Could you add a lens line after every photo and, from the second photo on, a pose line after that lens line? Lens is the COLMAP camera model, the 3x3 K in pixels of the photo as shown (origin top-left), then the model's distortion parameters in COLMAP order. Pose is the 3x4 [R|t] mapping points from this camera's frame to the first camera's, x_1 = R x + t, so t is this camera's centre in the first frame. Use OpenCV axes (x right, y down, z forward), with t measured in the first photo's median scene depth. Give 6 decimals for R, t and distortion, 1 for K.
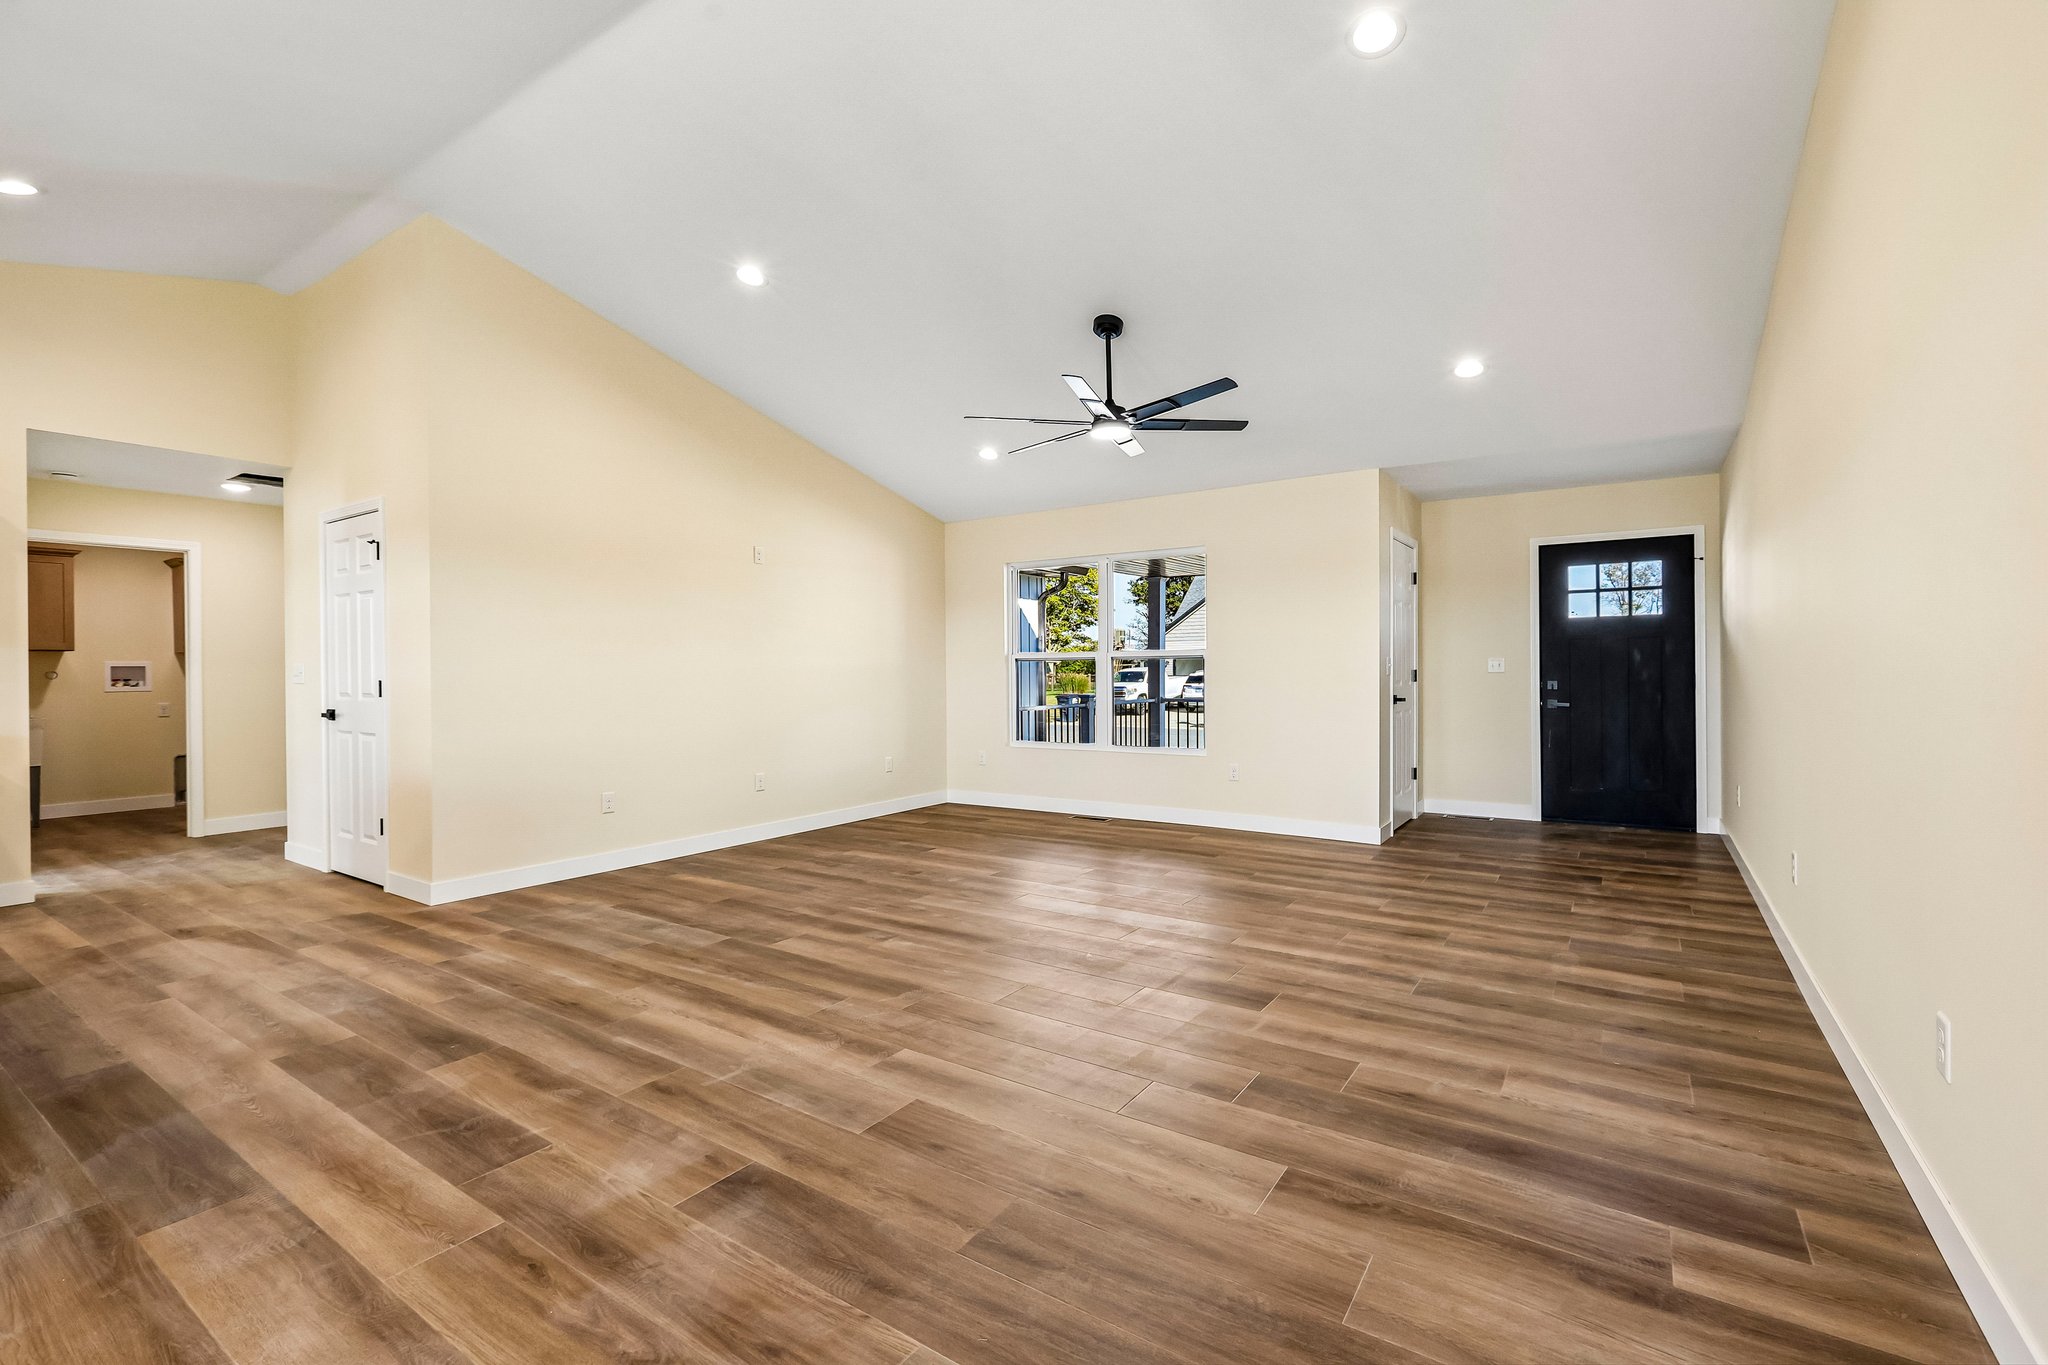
lens RADIAL K [[901.4, 0, 1019.2], [0, 901.4, 669.8], [0, 0, 1]] dist [-0.001868, 0.001186]
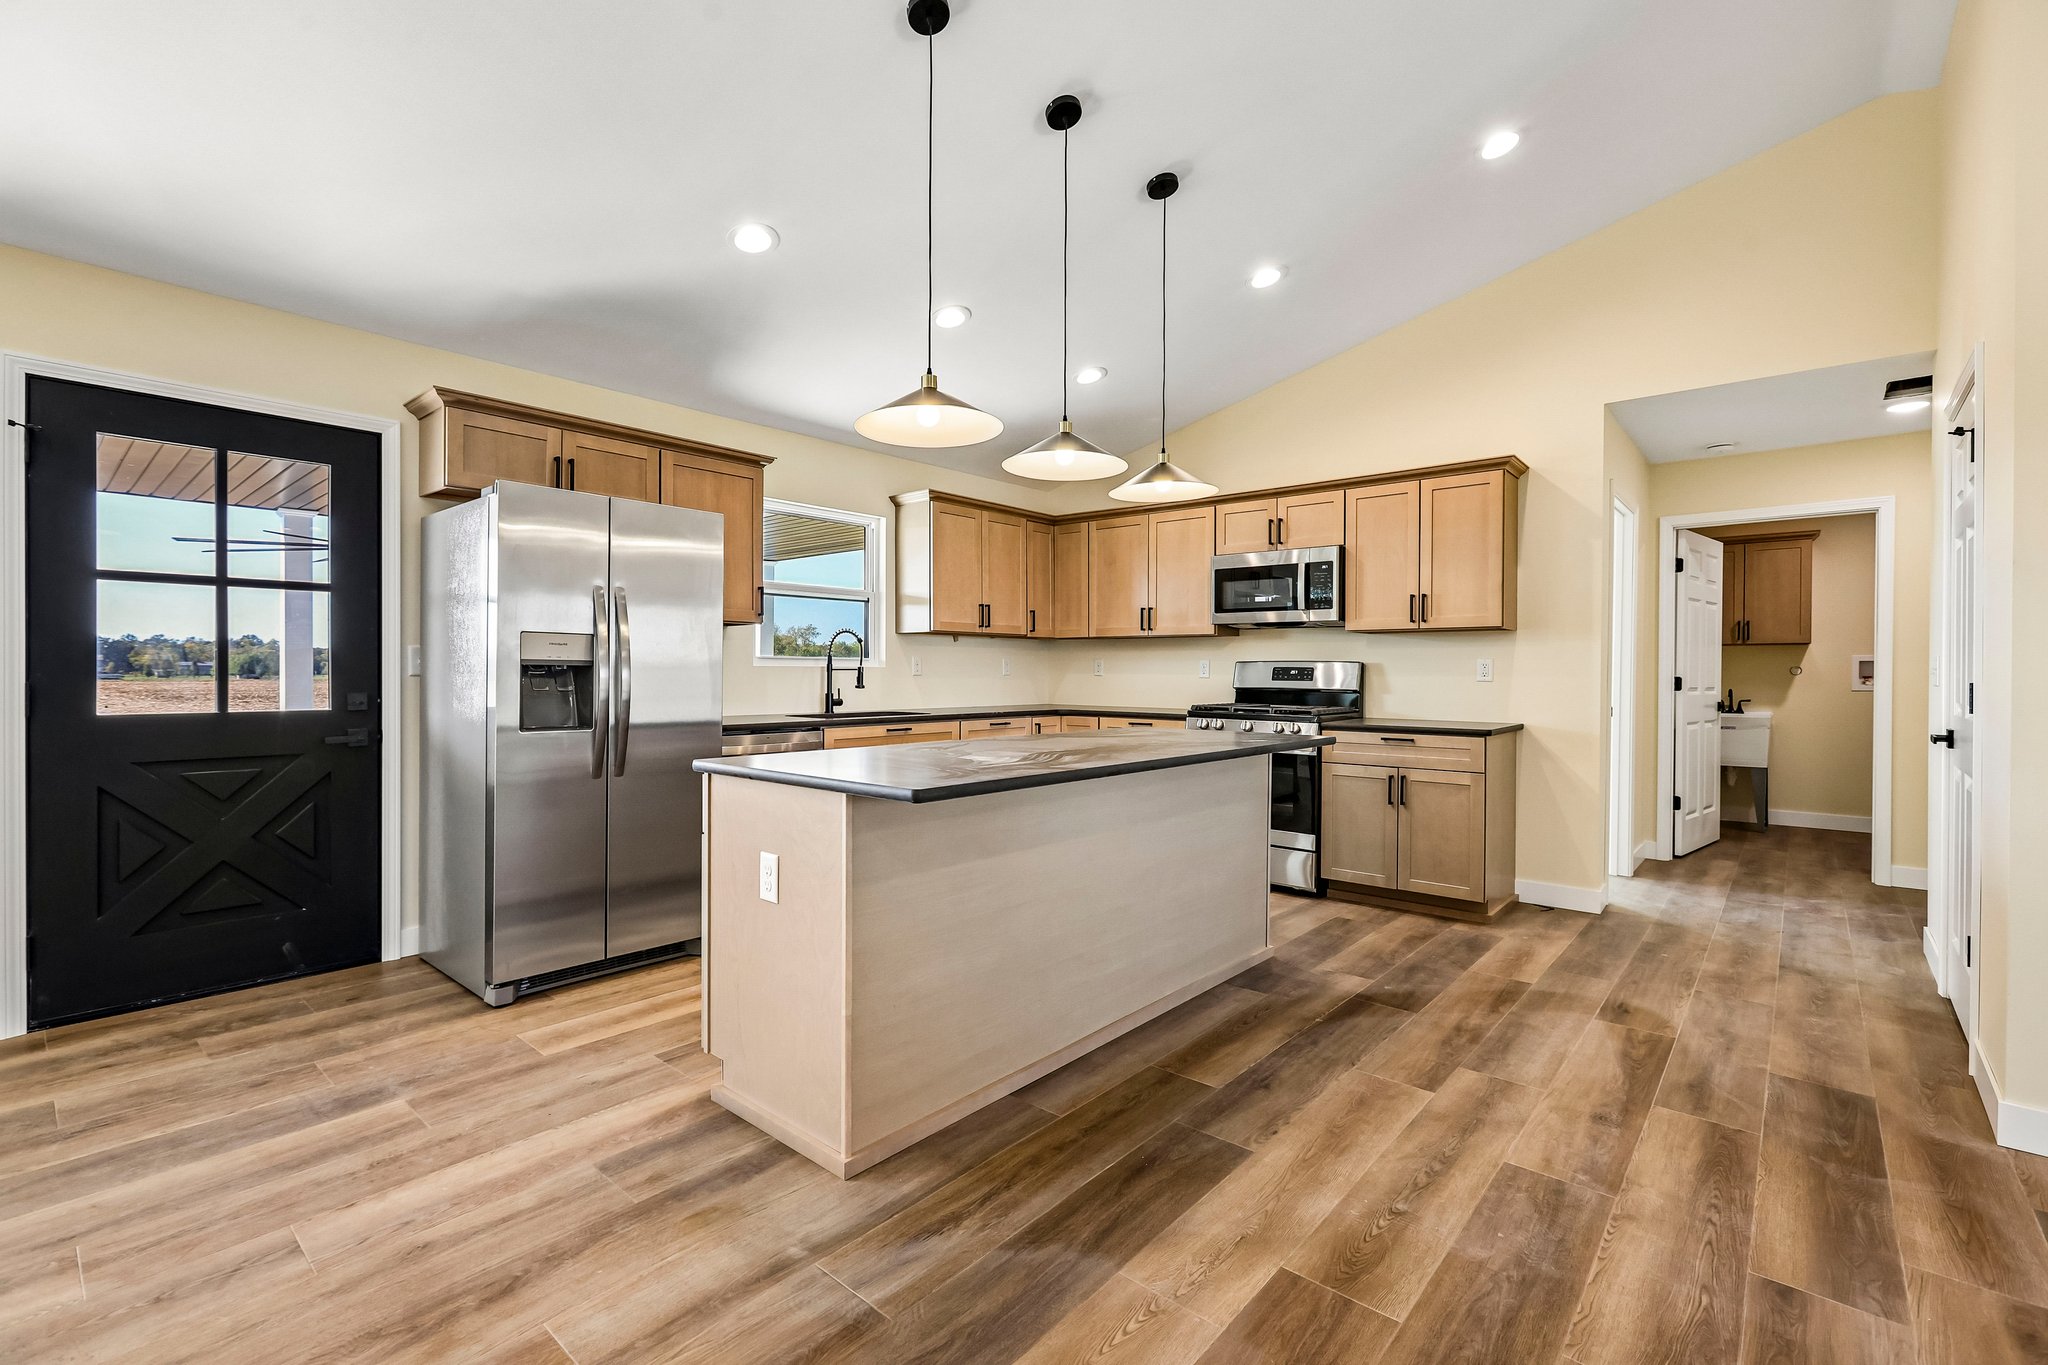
lens RADIAL K [[901.4, 0, 1018.9], [0, 901.4, 676.8], [0, 0, 1]] dist [-0.001868, 0.001186]
pose [[-0.120894, 0.013513, -0.992573, -0.121457], [-0.003052, 0.999898, 0.013984, 0.001954], [0.992661, 0.004720, -0.120840, 0.616810]]
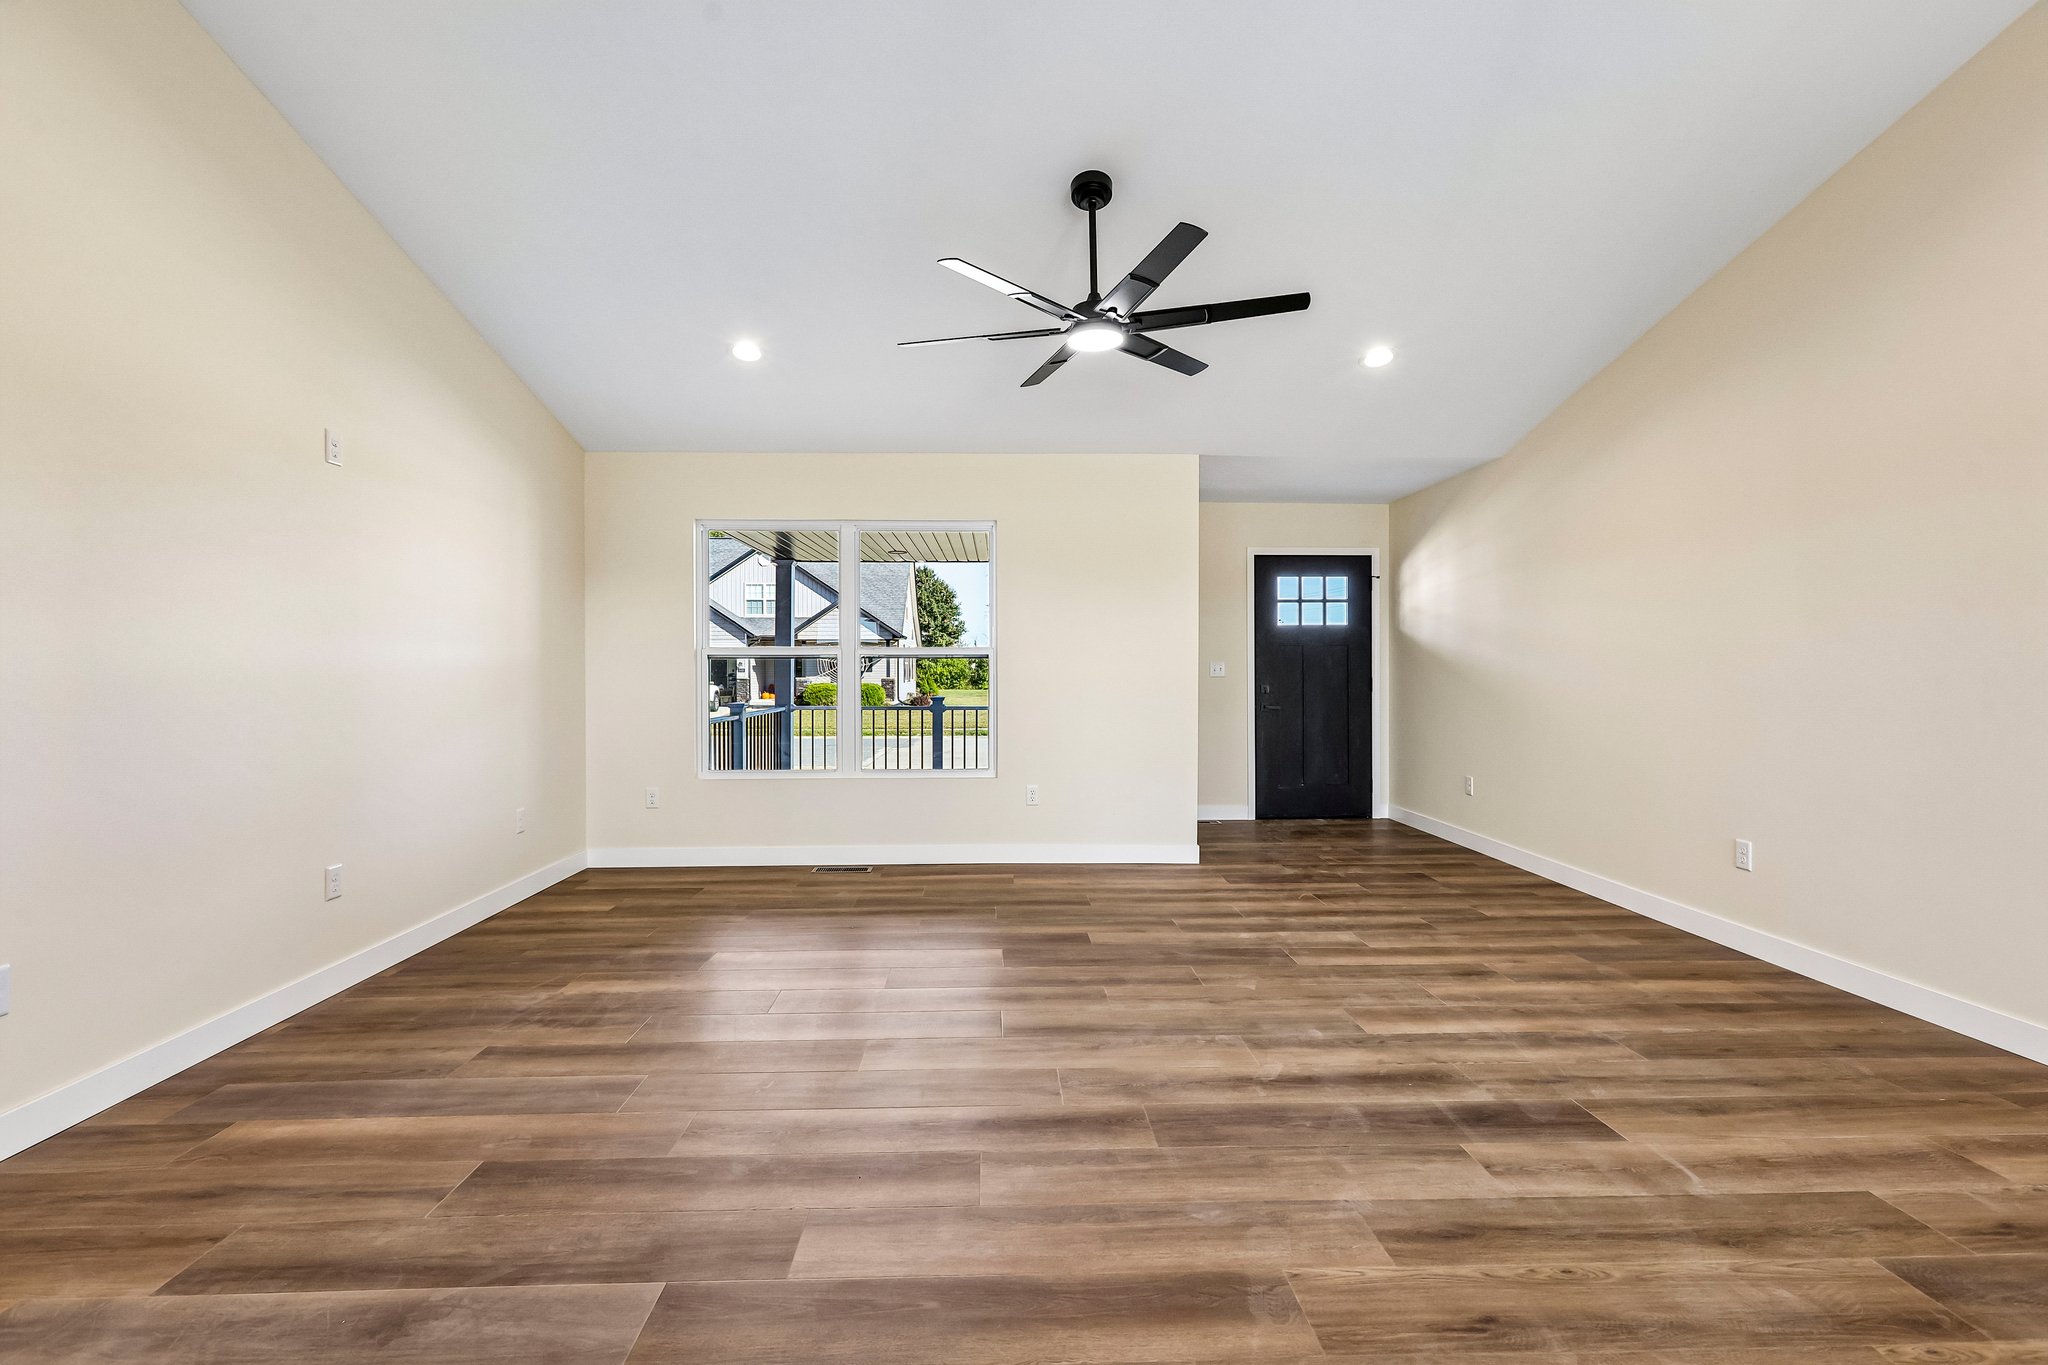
lens RADIAL K [[901.4, 0, 1018.3], [0, 901.4, 670.5], [0, 0, 1]] dist [-0.001868, 0.001186]
pose [[0.805918, 0.007265, 0.591983, -0.446901], [-0.005538, 0.999973, -0.004731, 0.003337], [-0.592001, 0.000534, 0.805937, 0.556349]]
